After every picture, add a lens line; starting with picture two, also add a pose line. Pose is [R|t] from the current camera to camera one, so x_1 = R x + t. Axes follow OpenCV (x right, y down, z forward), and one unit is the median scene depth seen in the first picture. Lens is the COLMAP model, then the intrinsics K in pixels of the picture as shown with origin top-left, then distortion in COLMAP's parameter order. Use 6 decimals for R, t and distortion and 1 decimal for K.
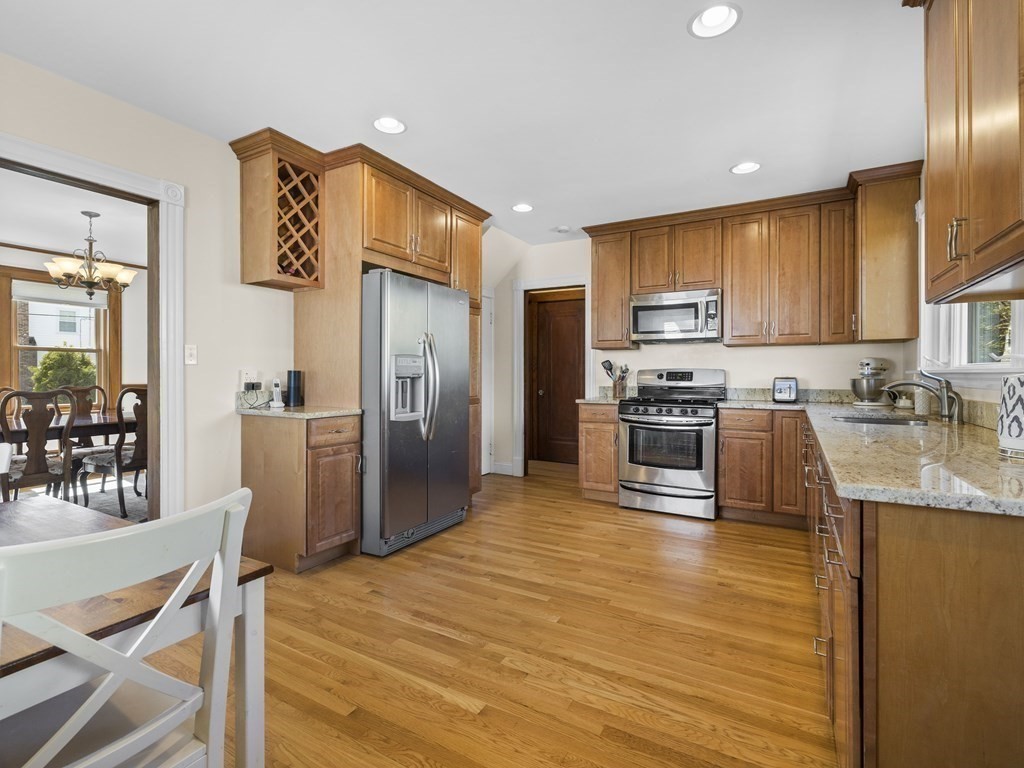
lens RADIAL K [[493.5, 0, 504.1], [0, 493.5, 378.7], [0, 0, 1]] dist [-0.004630, -0.000517]
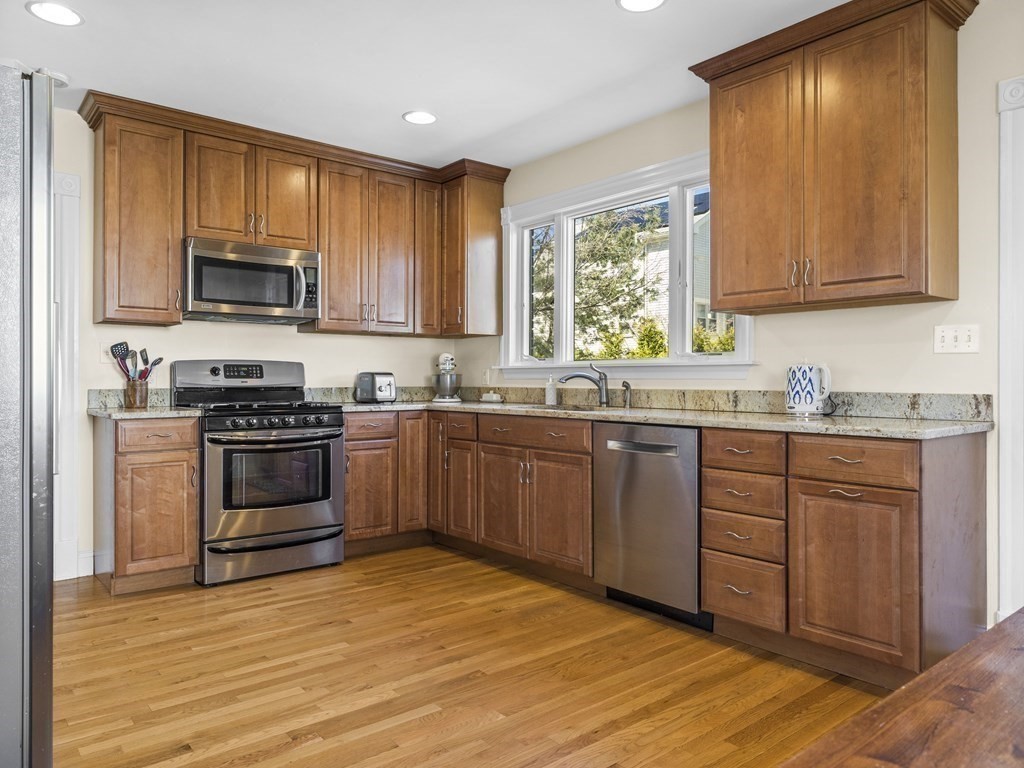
lens RADIAL K [[705.8, 0, 512.0], [0, 705.8, 384.0], [0, 0, 1]] dist [-0.002245, -0.004191]
pose [[0.347504, -0.007108, 0.937651, -0.510814], [0.009134, 0.999949, 0.004195, 0.014080], [-0.937634, 0.007107, 0.347552, 0.402335]]
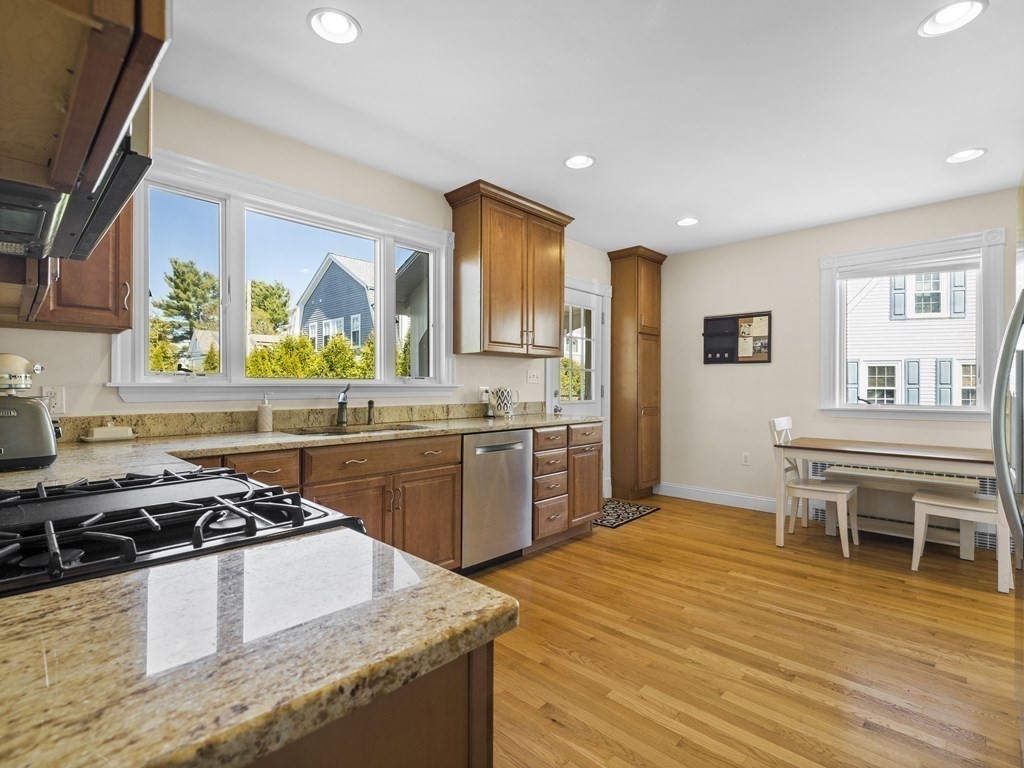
lens RADIAL K [[496.8, 0, 512.0], [0, 496.8, 384.0], [0, 0, 1]] dist [-0.000213, -0.000003]
pose [[-0.972749, -0.001689, 0.231855, 0.143814], [-0.000669, 0.999990, 0.004479, -0.015174], [-0.231860, 0.004202, -0.972740, 1.375268]]
